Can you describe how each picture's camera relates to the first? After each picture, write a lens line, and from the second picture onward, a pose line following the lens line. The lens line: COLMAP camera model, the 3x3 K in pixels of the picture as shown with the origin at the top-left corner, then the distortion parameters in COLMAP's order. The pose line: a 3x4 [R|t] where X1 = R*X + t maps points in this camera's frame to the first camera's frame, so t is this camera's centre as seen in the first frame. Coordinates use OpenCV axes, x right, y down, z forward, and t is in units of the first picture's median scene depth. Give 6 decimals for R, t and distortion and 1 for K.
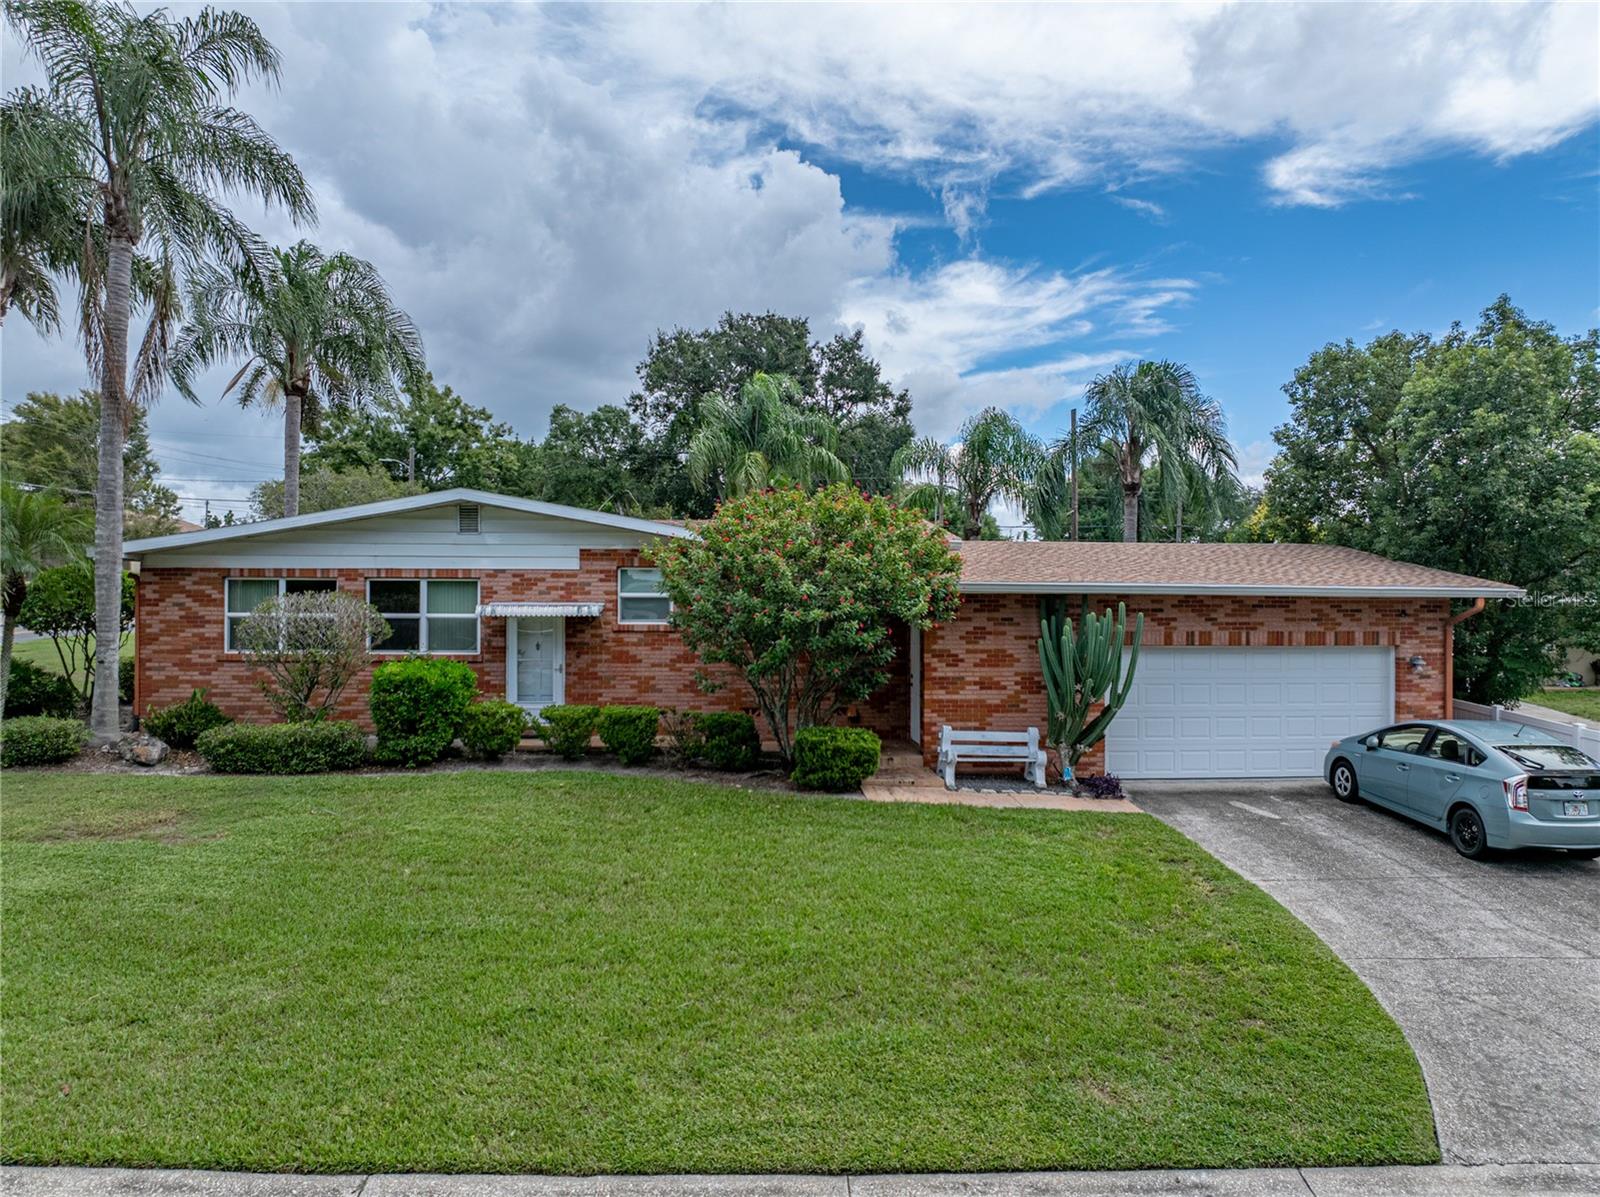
lens RADIAL K [[1128.4, 0, 801.6], [0, 1128.4, 597.3], [0, 0, 1]] dist [-0.037161, 0.006642]
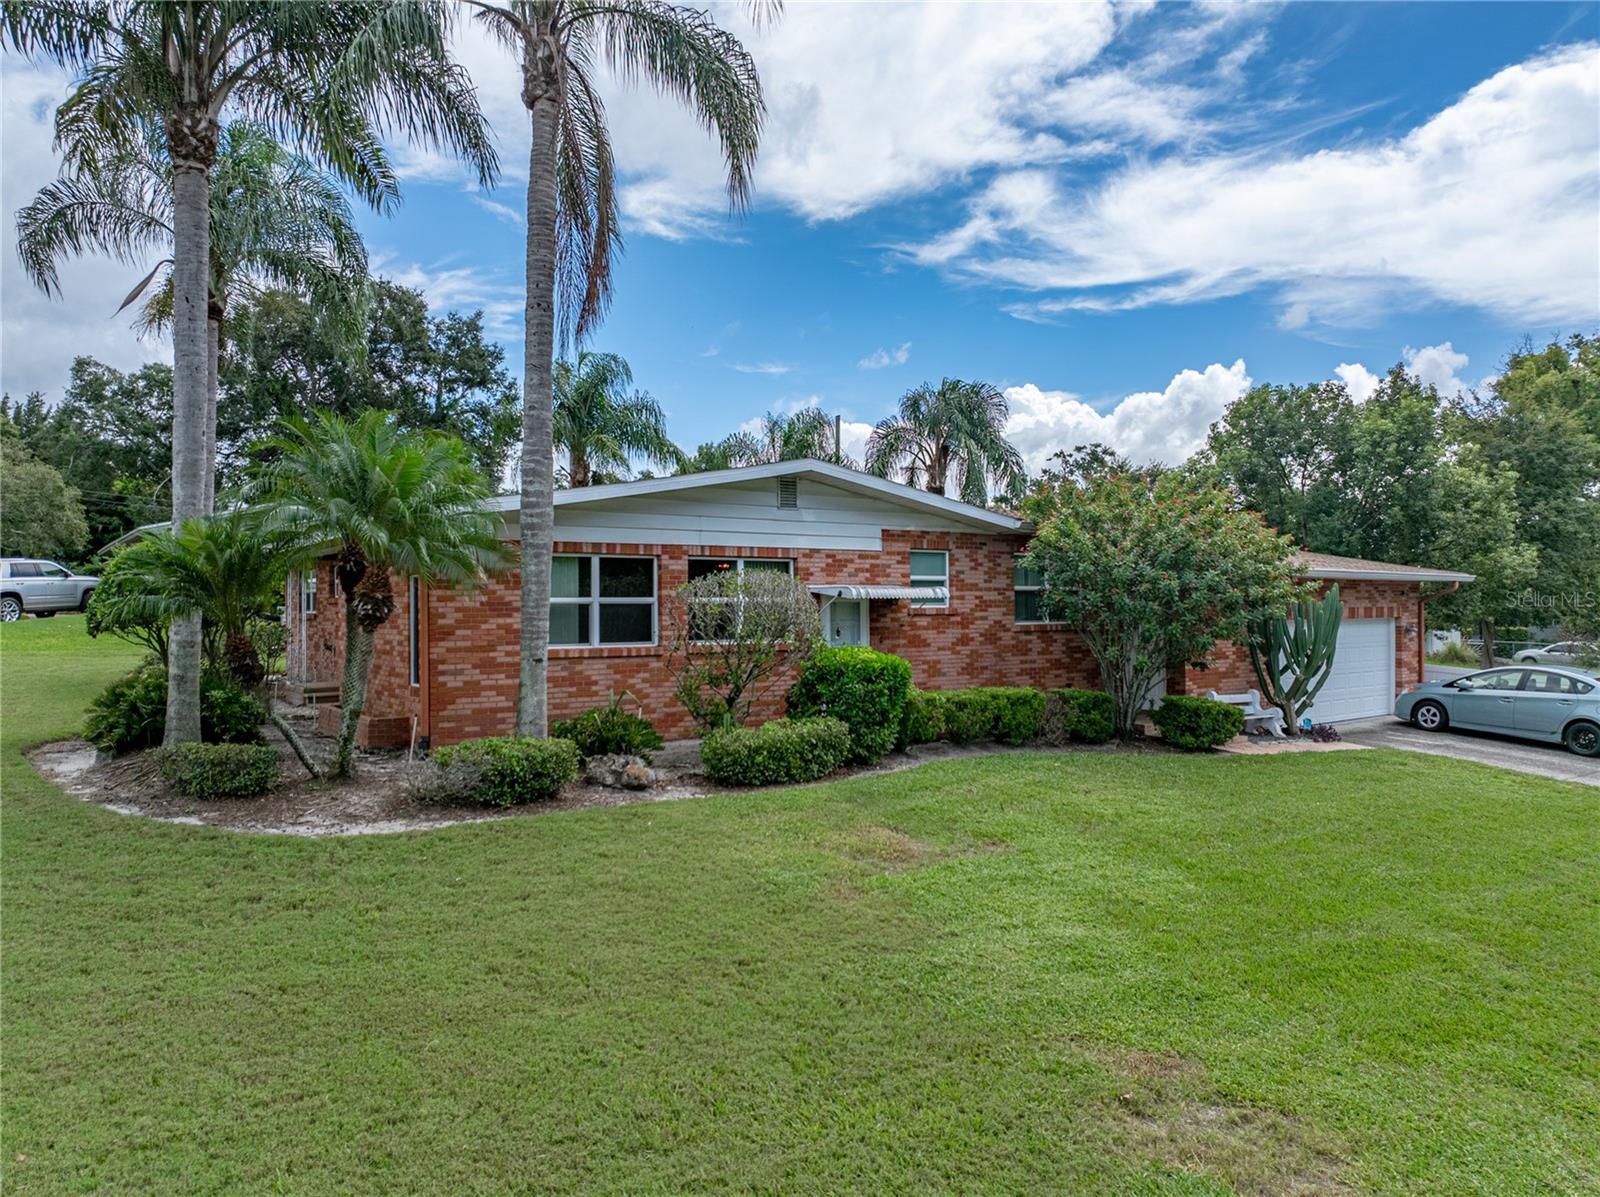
lens RADIAL K [[1128.4, 0, 799.6], [0, 1128.4, 603.4], [0, 0, 1]] dist [-0.037161, 0.006642]
pose [[0.850466, -0.007918, 0.525971, -0.759114], [0.006062, 0.999968, 0.005251, 0.014522], [-0.525996, -0.001277, 0.850486, 0.225035]]
